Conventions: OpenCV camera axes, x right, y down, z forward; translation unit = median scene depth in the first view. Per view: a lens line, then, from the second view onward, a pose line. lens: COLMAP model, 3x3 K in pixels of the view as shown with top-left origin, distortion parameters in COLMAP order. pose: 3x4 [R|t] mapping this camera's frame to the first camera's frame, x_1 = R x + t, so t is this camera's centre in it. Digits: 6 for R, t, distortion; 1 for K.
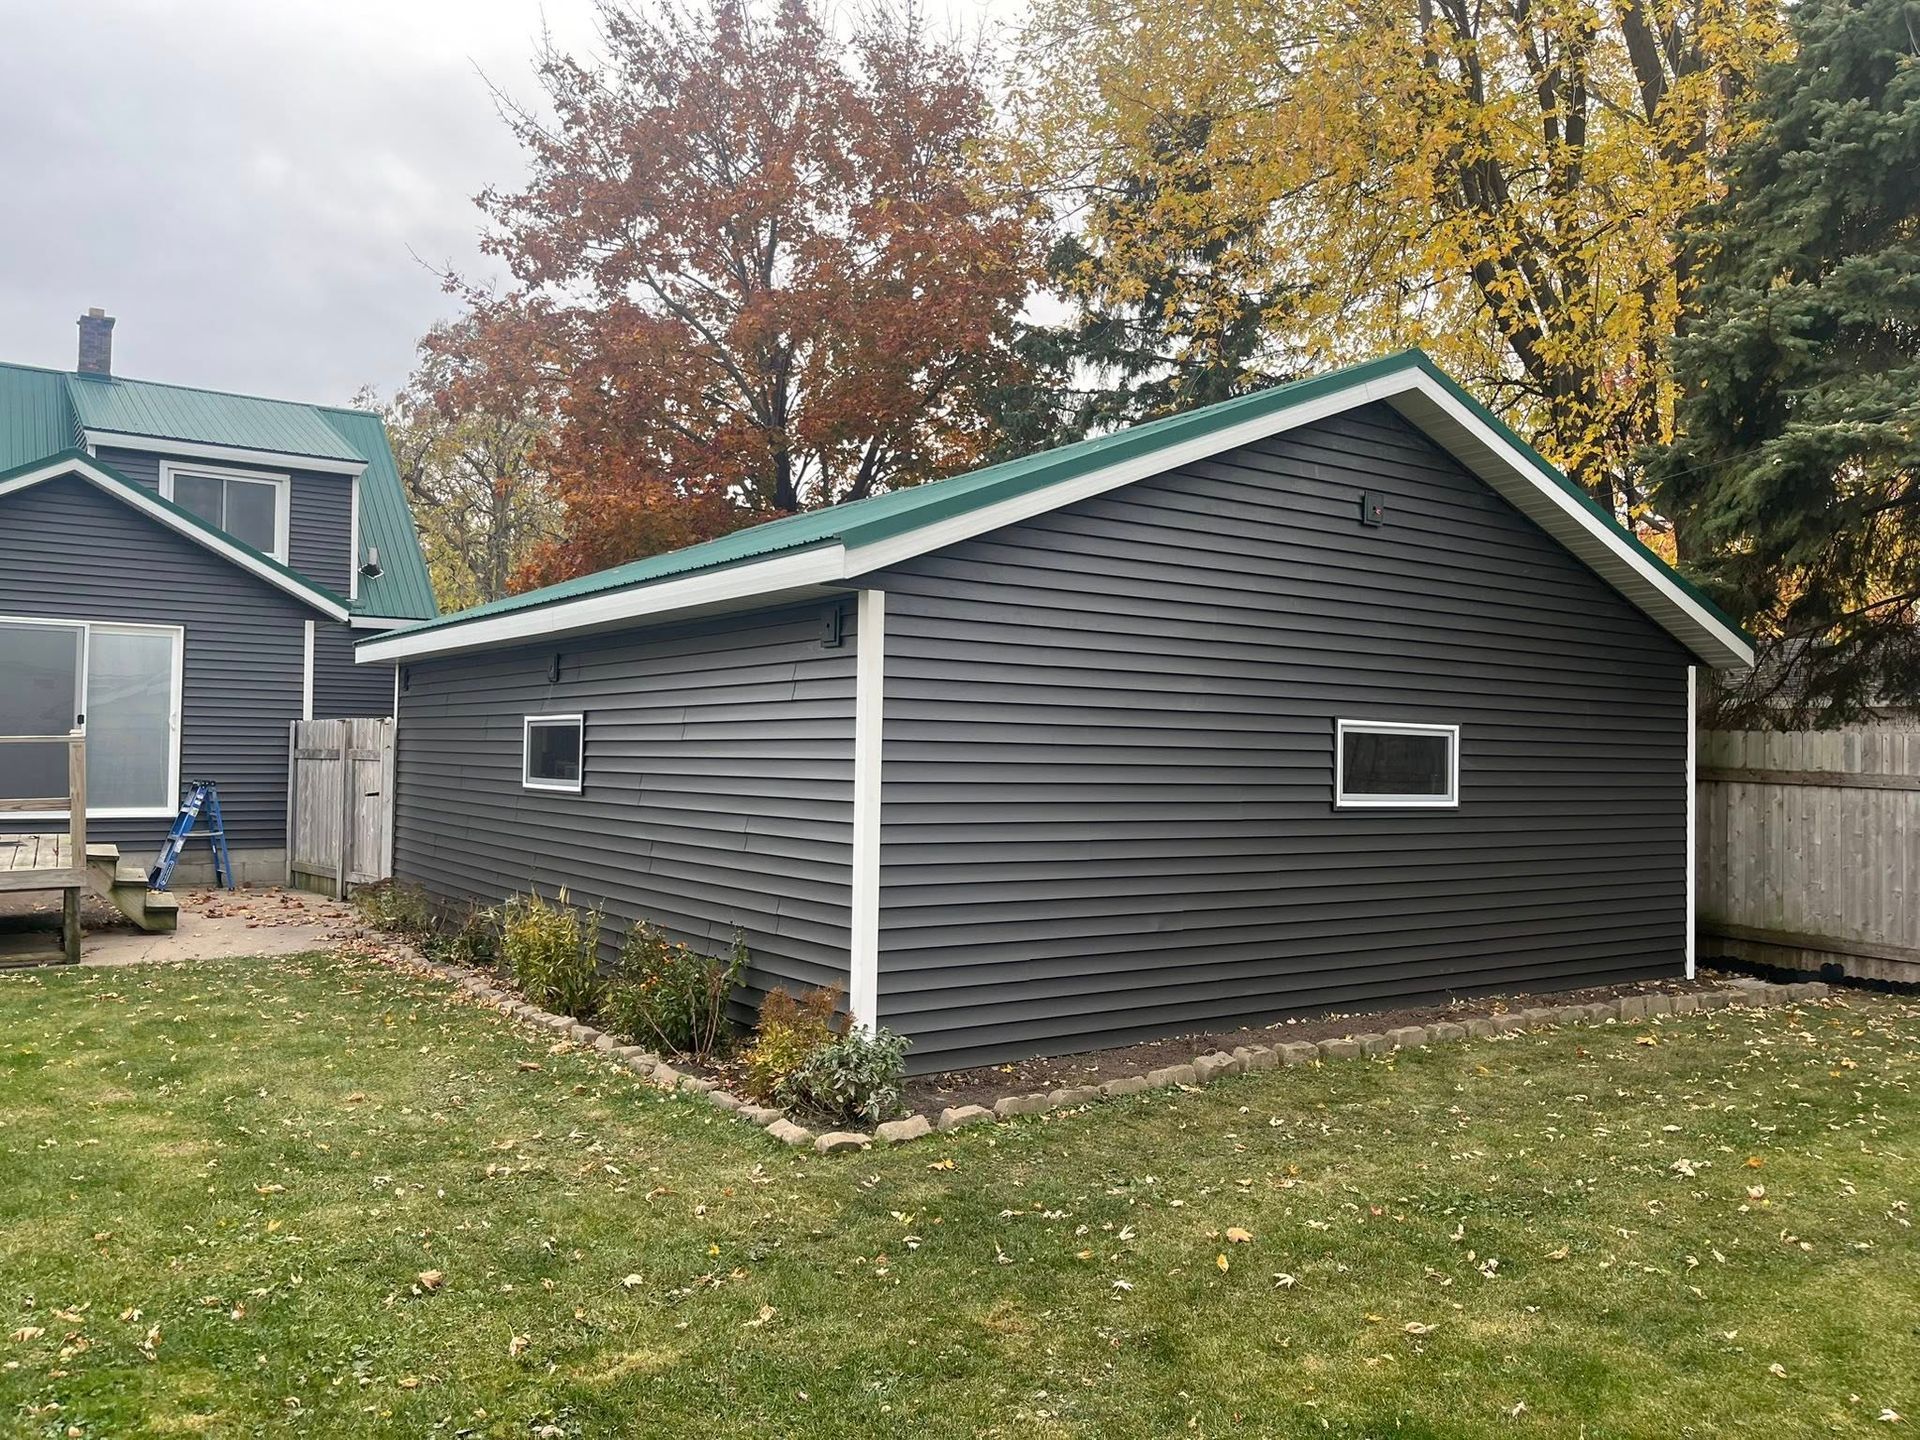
lens RADIAL K [[1443.0, 0, 960.0], [0, 1443.0, 720.0], [0, 0, 1]] dist [-0.002737, -0.000713]
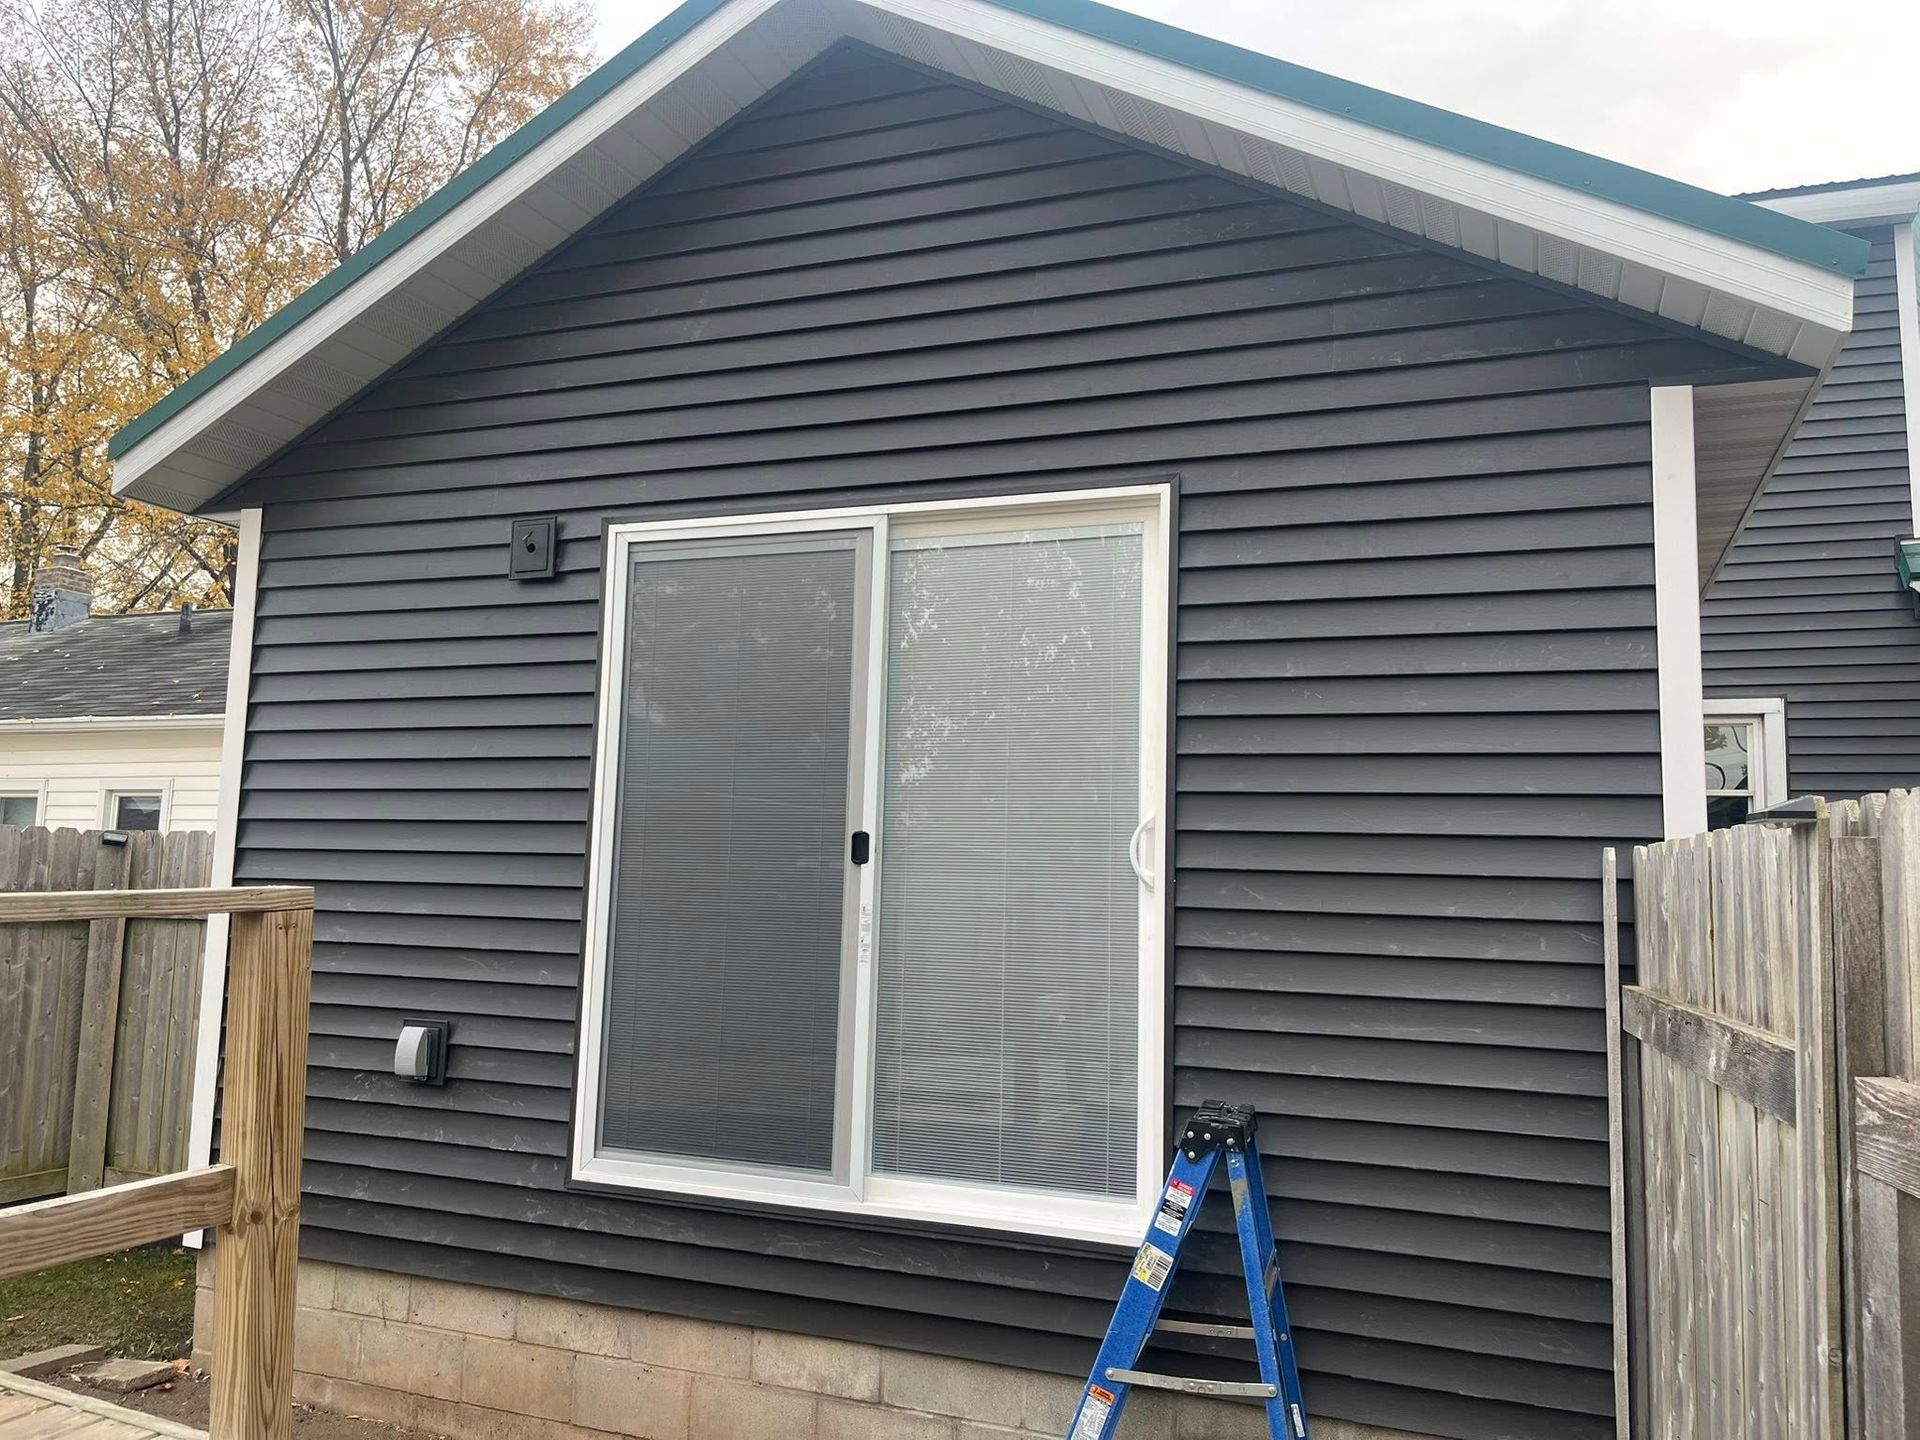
lens RADIAL K [[1443.0, 0, 960.0], [0, 1443.0, 720.0], [0, 0, 1]] dist [-0.002737, -0.000713]
pose [[0.557233, -0.085489, -0.825944, -0.350583], [0.003458, 0.994916, -0.100645, 0.002969], [0.830349, 0.053227, 0.554696, 0.828966]]
